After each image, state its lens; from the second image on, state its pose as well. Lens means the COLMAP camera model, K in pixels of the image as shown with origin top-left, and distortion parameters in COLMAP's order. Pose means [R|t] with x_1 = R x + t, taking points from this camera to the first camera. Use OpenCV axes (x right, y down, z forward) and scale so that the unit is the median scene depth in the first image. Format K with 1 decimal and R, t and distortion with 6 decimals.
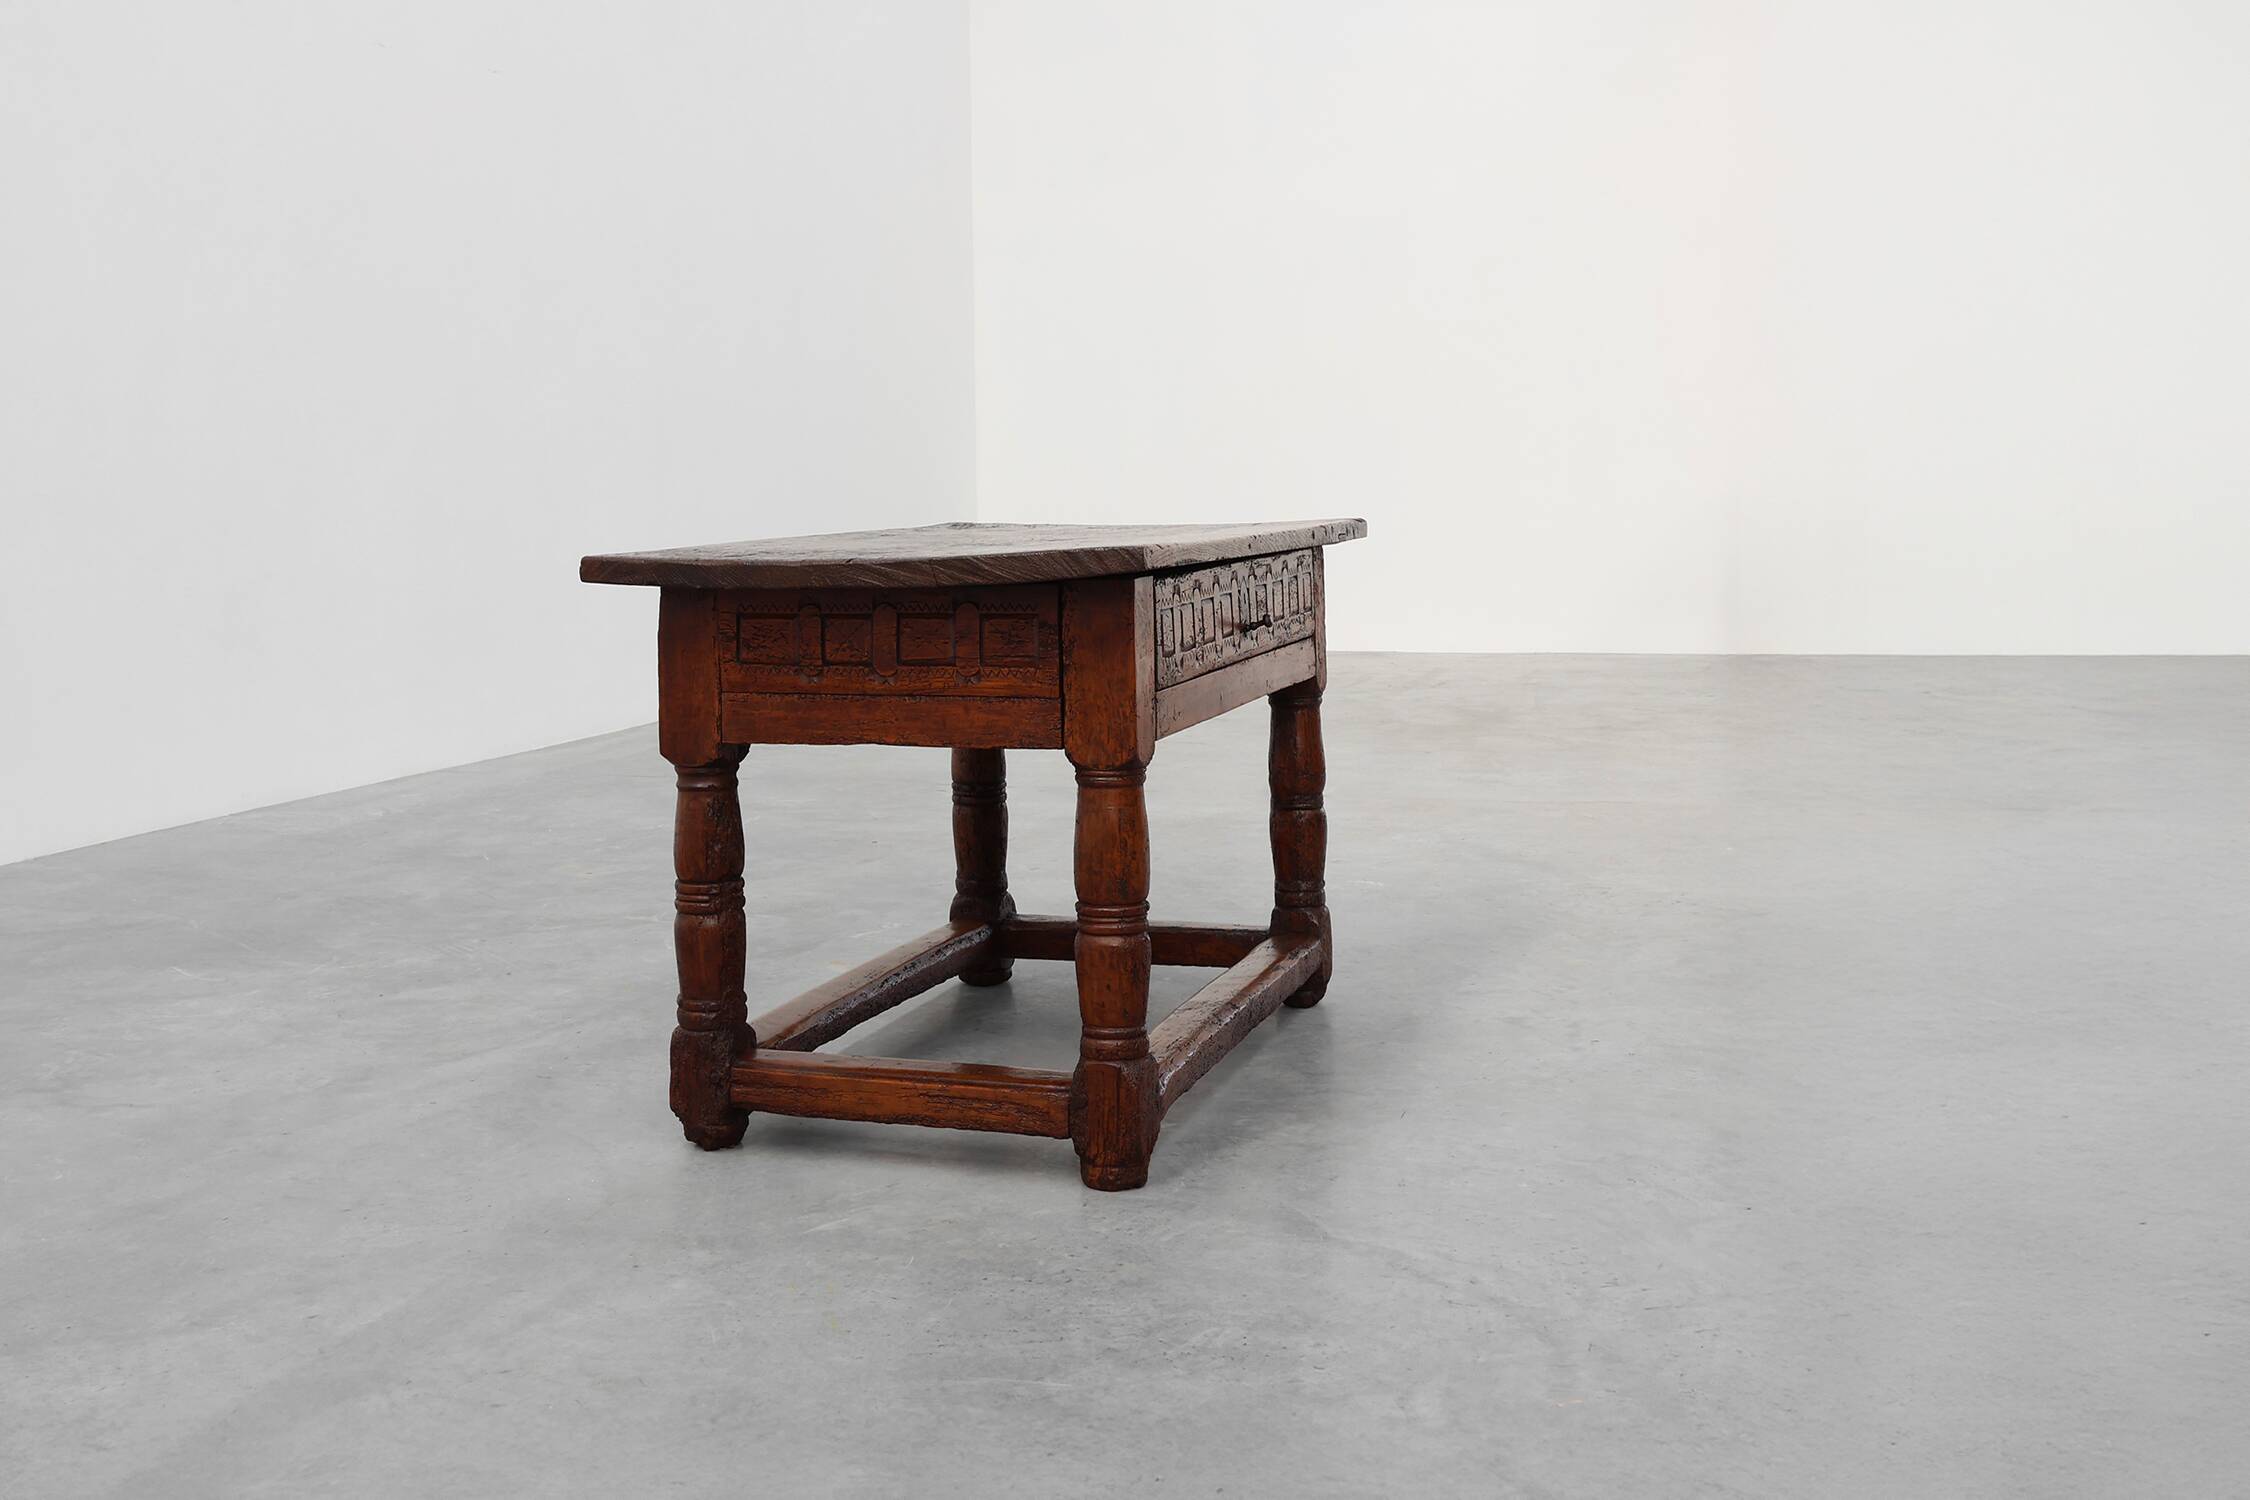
lens RADIAL K [[2511.5, 0, 1122.3], [0, 2511.5, 438.3], [0, 0, 1]] dist [0.005691, -0.067940]
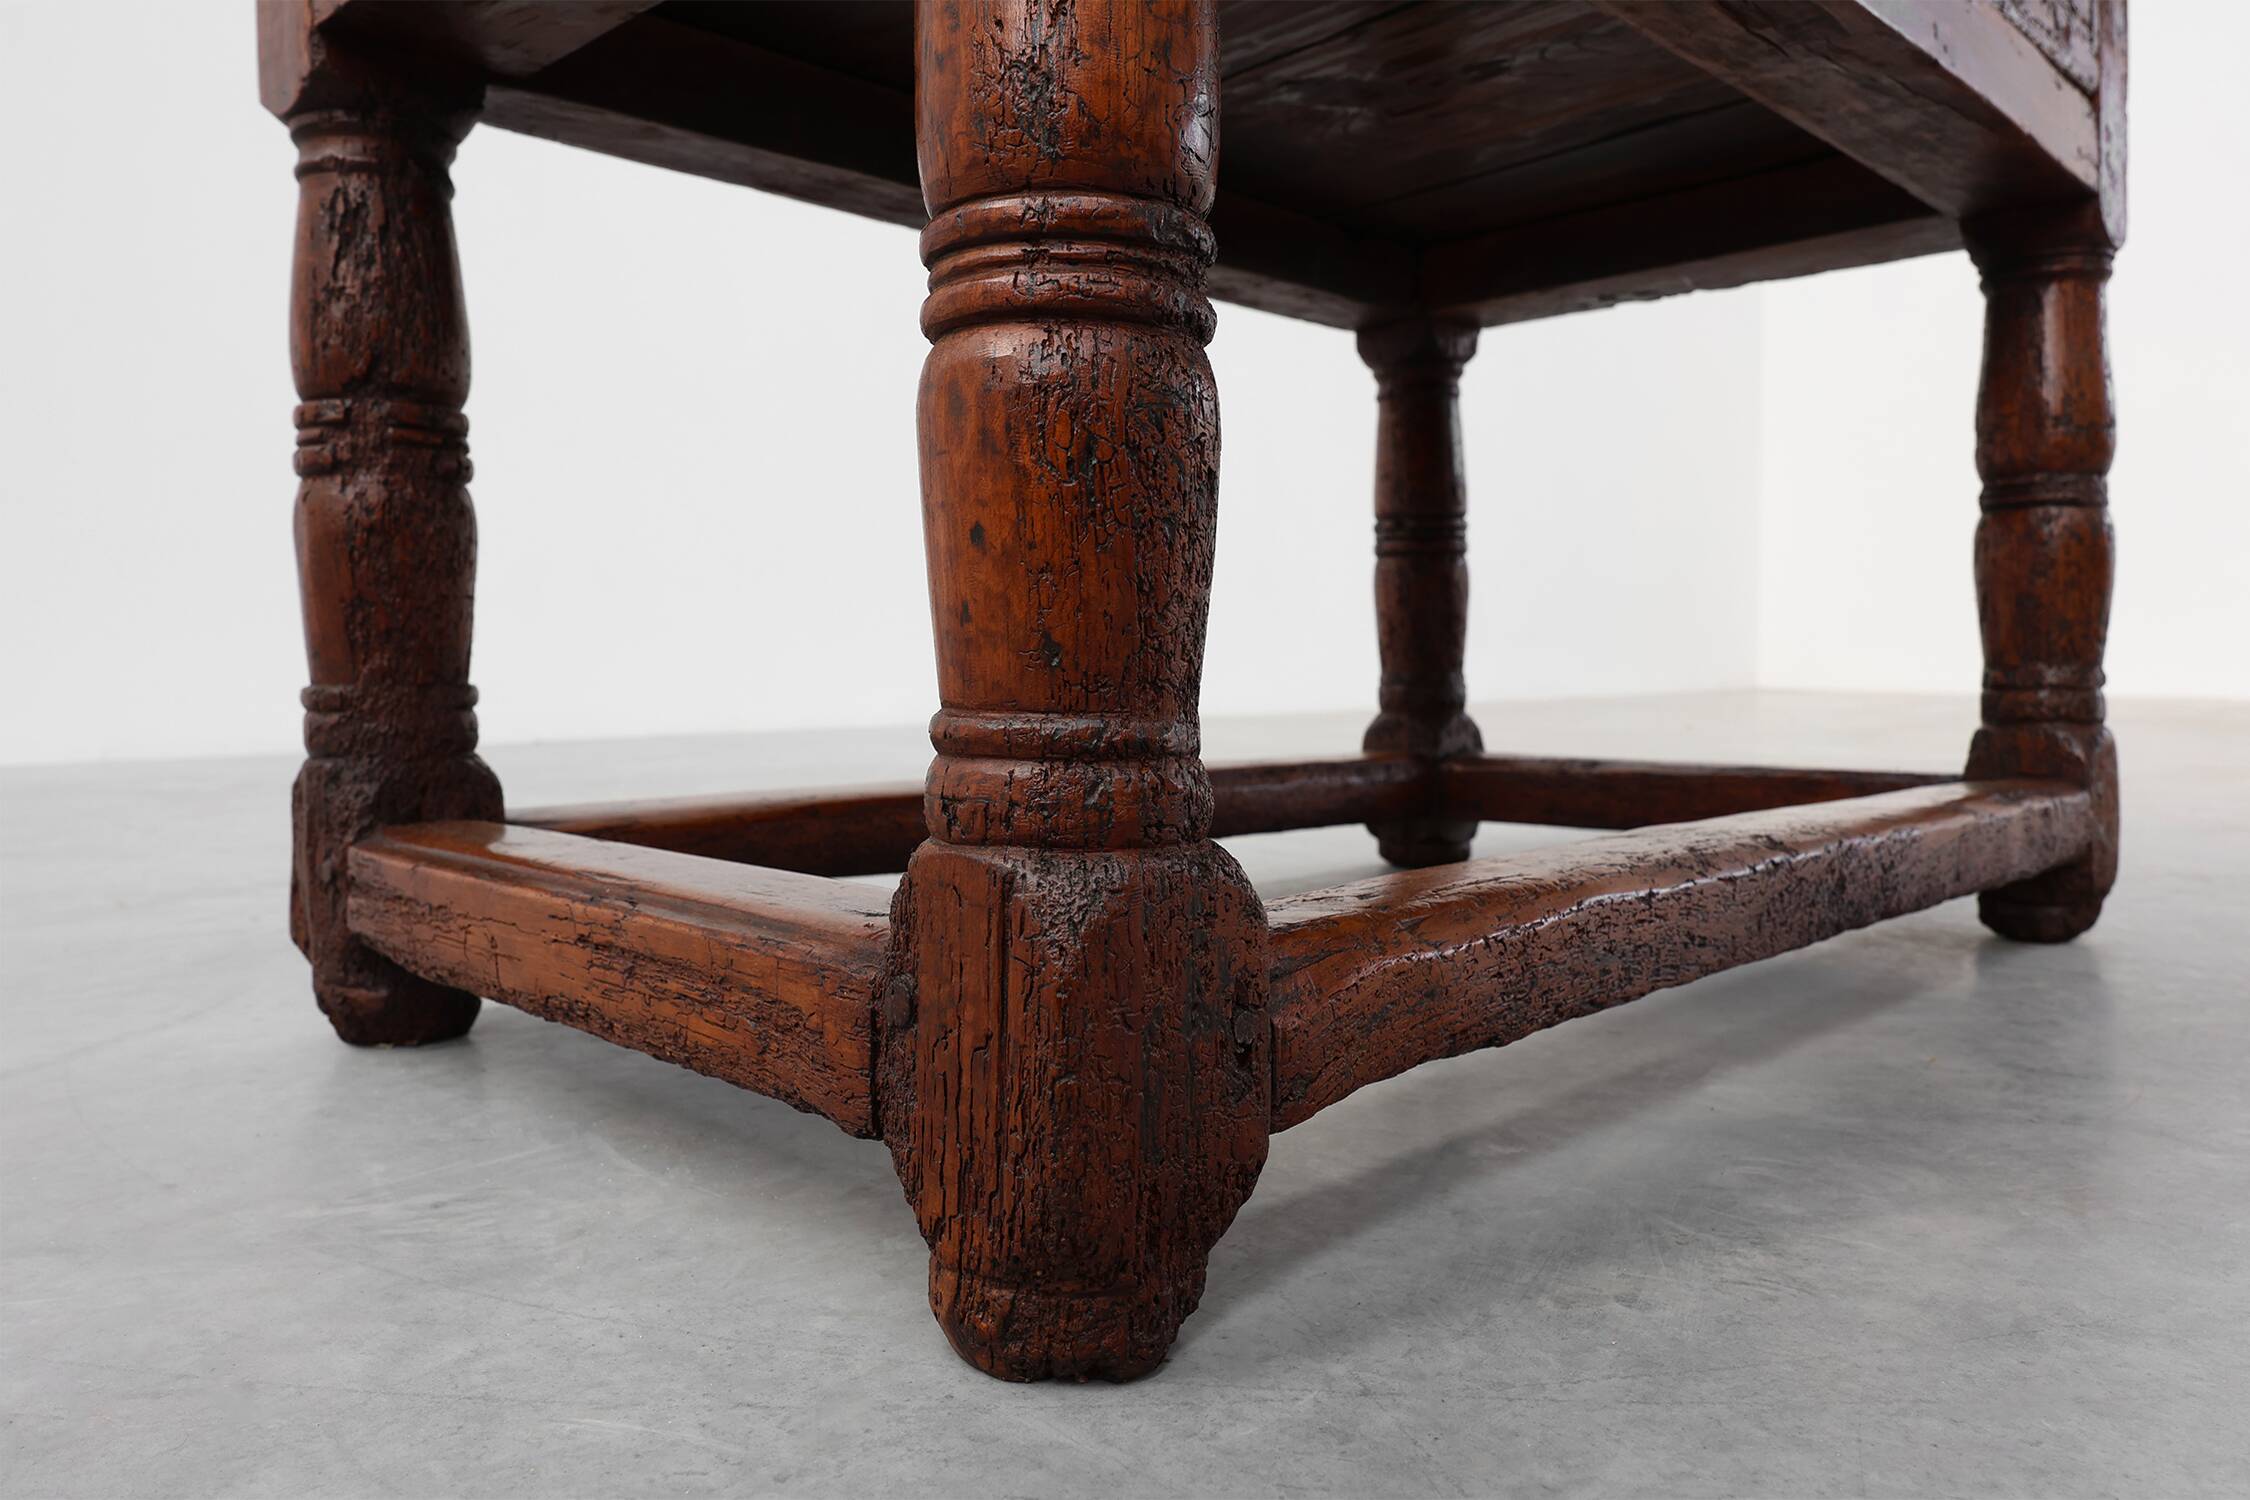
lens RADIAL K [[1607.3, 0, 1113.9], [0, 1607.3, 742.9], [0, 0, 1]] dist [-0.000532, 0.001008]
pose [[0.882890, 0.032198, -0.468475, 0.074559], [-0.006691, 0.998408, 0.056009, 0.220375], [0.469533, -0.046315, 0.881699, 0.836771]]
